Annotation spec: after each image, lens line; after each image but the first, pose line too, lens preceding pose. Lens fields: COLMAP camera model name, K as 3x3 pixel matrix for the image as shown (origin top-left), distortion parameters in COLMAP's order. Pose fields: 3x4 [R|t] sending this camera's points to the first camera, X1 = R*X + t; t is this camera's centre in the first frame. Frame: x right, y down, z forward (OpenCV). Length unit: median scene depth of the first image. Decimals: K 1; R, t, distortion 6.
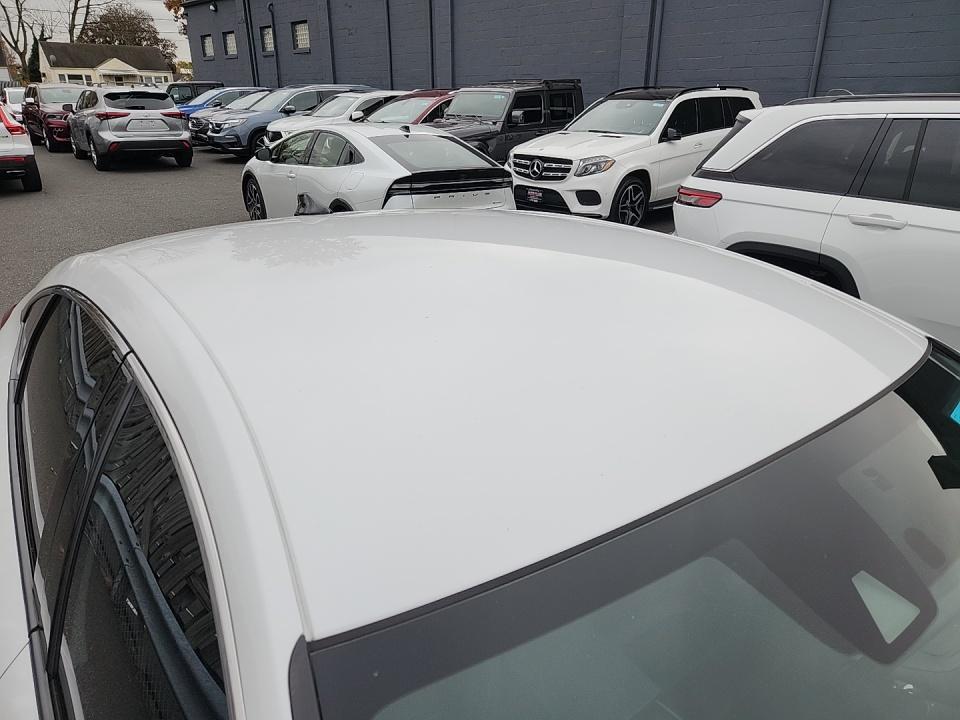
lens RADIAL K [[634.3, 0, 480.0], [0, 634.3, 360.0], [0, 0, 1]] dist [0.053566, -0.039359]
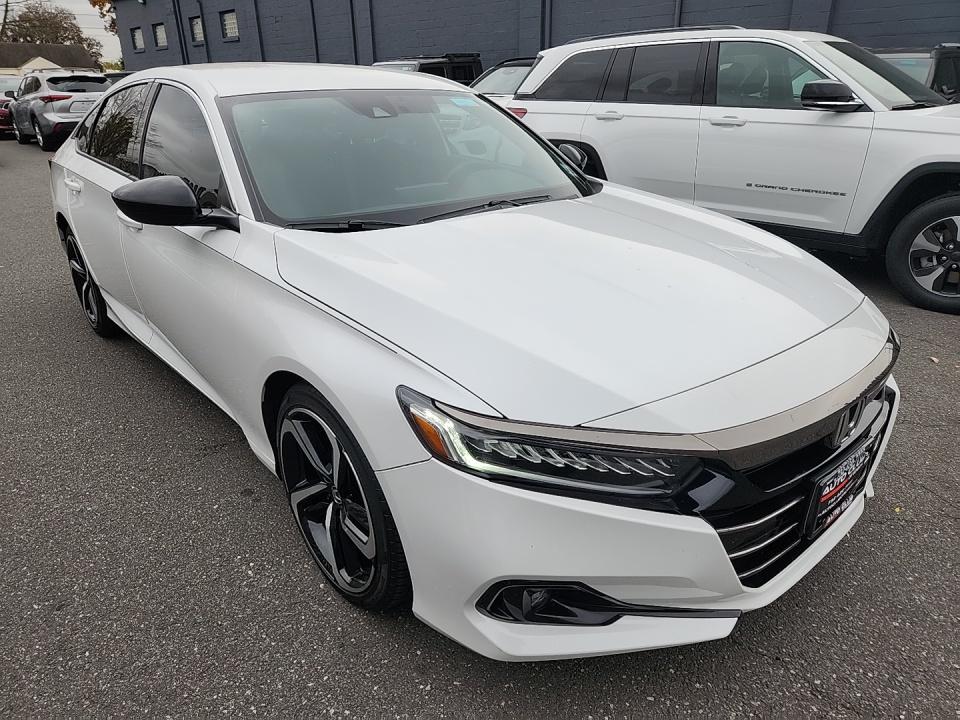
lens RADIAL K [[645.8, 0, 467.2], [0, 645.8, 386.3], [0, 0, 1]] dist [-0.000260, -0.000322]
pose [[0.997776, -0.041060, 0.052500, 0.037545], [0.039127, 0.998537, 0.037321, 0.078860], [-0.053956, -0.035183, 0.997923, -0.119326]]
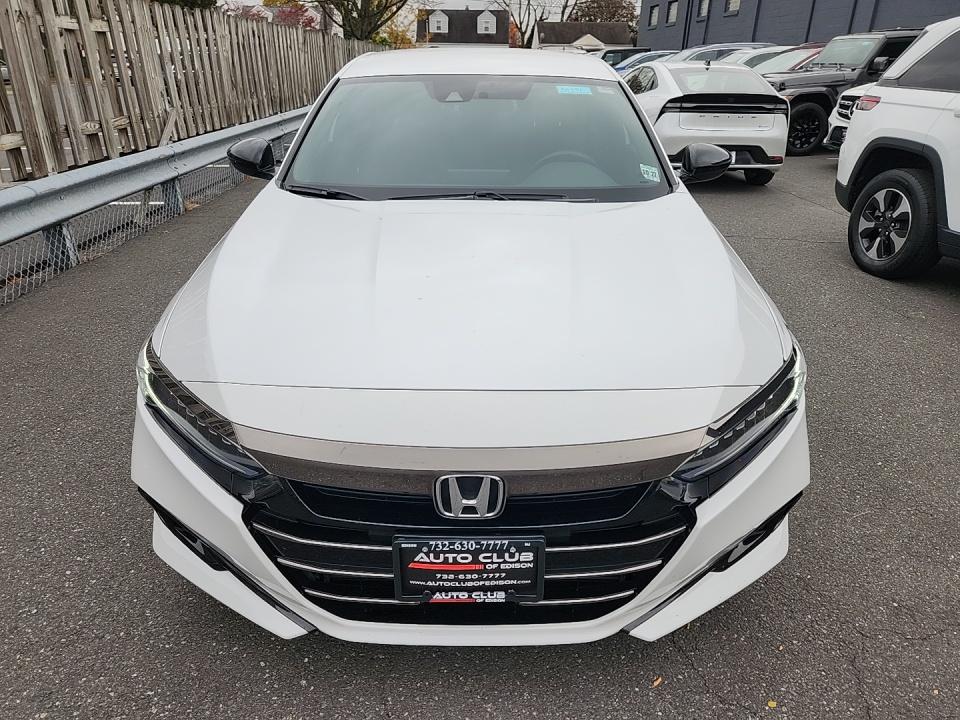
lens RADIAL K [[634.3, 0, 480.0], [0, 634.3, 360.0], [0, 0, 1]] dist [0.053566, -0.039359]
pose [[0.802389, 0.248168, -0.542757, 0.143473], [-0.230199, 0.967764, 0.102179, 0.064986], [0.550618, 0.042955, 0.833651, -0.092013]]
